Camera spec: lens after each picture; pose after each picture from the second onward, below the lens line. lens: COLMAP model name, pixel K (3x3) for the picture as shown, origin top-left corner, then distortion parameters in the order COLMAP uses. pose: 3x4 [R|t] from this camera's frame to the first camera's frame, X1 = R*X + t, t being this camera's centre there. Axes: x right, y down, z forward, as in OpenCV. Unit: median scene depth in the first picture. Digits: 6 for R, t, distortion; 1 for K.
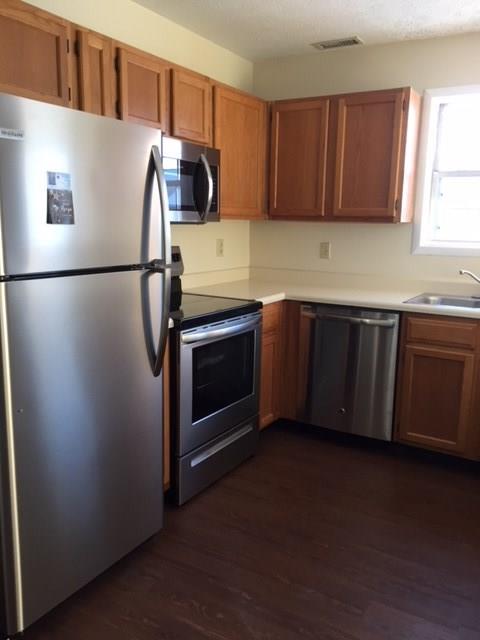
lens RADIAL K [[537.8, 0, 241.7], [0, 537.8, 318.1], [0, 0, 1]] dist [0.049696, -0.065898]
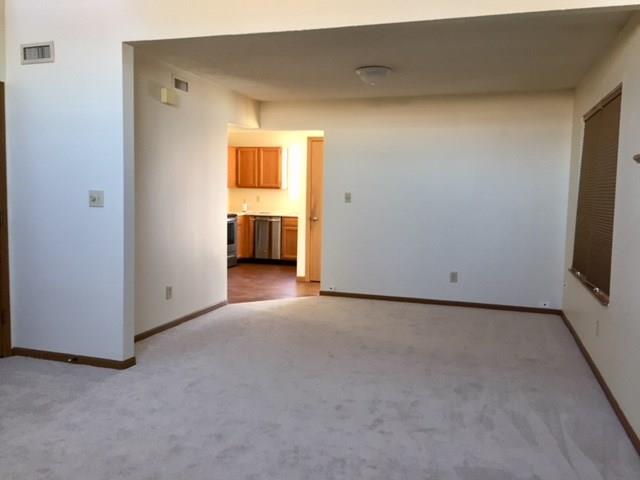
lens RADIAL K [[537.8, 0, 324.6], [0, 537.8, 242.7], [0, 0, 1]] dist [0.049696, -0.065898]
pose [[0.972018, -0.019193, 0.234122, -0.190190], [0.039332, 0.995884, -0.081655, 0.388988], [-0.231591, 0.088578, 0.968772, -2.001628]]
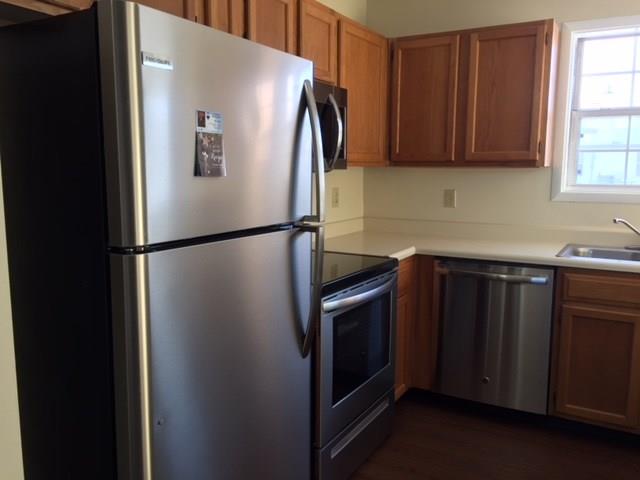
lens RADIAL K [[537.8, 0, 323.2], [0, 537.8, 234.3], [0, 0, 1]] dist [0.049696, -0.065898]
pose [[0.999541, -0.019301, 0.023366, -0.098845], [0.020566, 0.998264, -0.055197, -0.022707], [-0.022261, 0.055652, 0.998202, 0.115583]]
